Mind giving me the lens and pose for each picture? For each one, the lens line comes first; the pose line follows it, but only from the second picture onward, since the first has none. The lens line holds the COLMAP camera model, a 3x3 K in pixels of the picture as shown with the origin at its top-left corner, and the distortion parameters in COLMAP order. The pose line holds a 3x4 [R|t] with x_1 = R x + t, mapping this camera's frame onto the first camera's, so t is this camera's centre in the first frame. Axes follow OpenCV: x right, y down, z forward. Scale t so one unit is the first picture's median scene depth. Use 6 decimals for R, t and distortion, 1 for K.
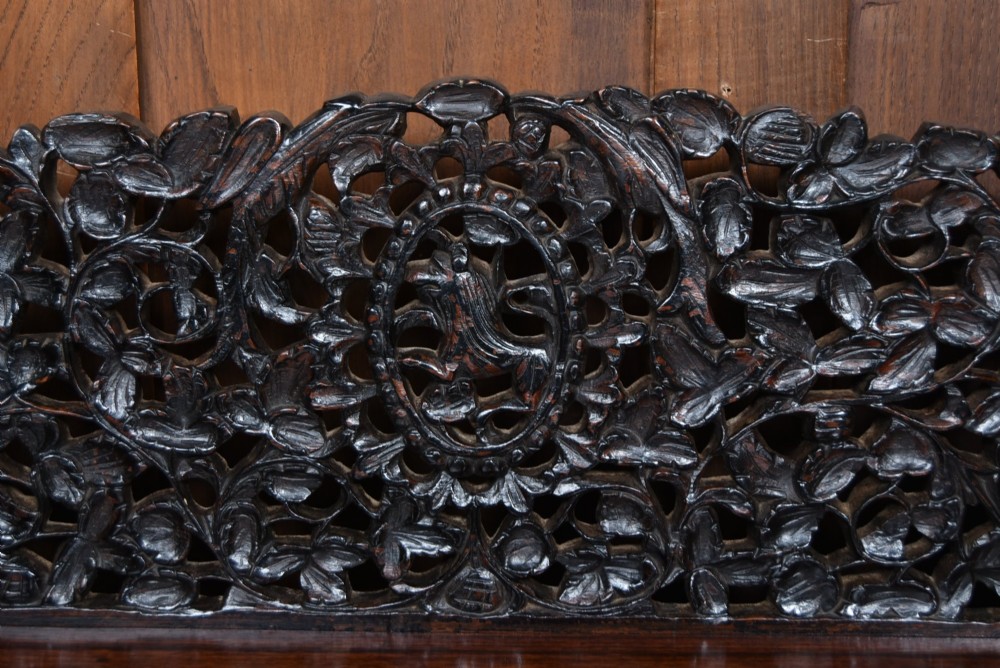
lens RADIAL K [[1785.0, 0, 500.0], [0, 1785.0, 334.0], [0, 0, 1]] dist [0.003200, -0.037707]
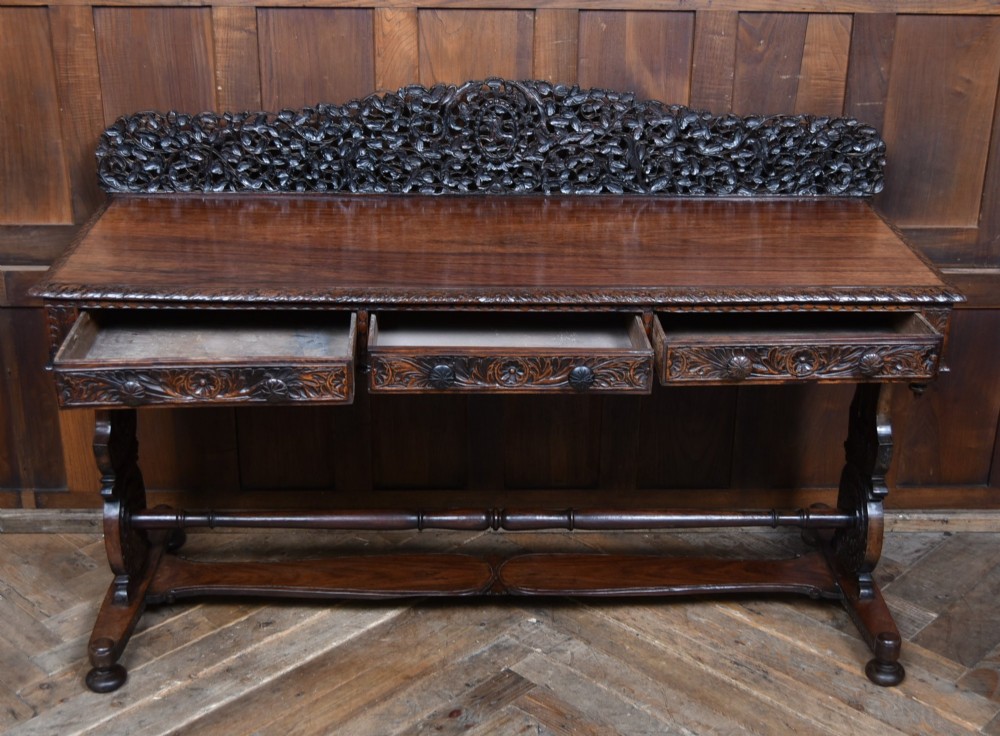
lens RADIAL K [[1380.2, 0, 505.7], [0, 1380.2, 395.4], [0, 0, 1]] dist [-0.010433, -0.017120]
pose [[0.996330, -0.018592, 0.083548, -0.306298], [0.003052, 0.983220, 0.182397, 0.018119], [-0.085537, -0.181473, 0.979669, -2.676628]]
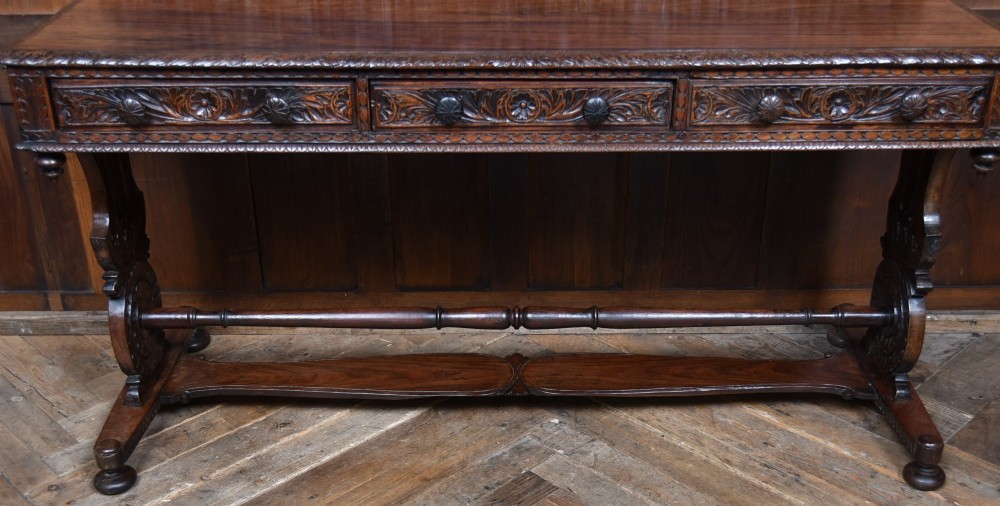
lens RADIAL K [[1122.2, 0, 501.0], [0, 1122.2, 349.6], [0, 0, 1]] dist [-0.012954, -0.001363]
pose [[0.998503, -0.027725, 0.047143, -0.210307], [0.013420, 0.959831, 0.280257, 0.283026], [-0.053020, -0.279205, 0.958767, -1.919960]]
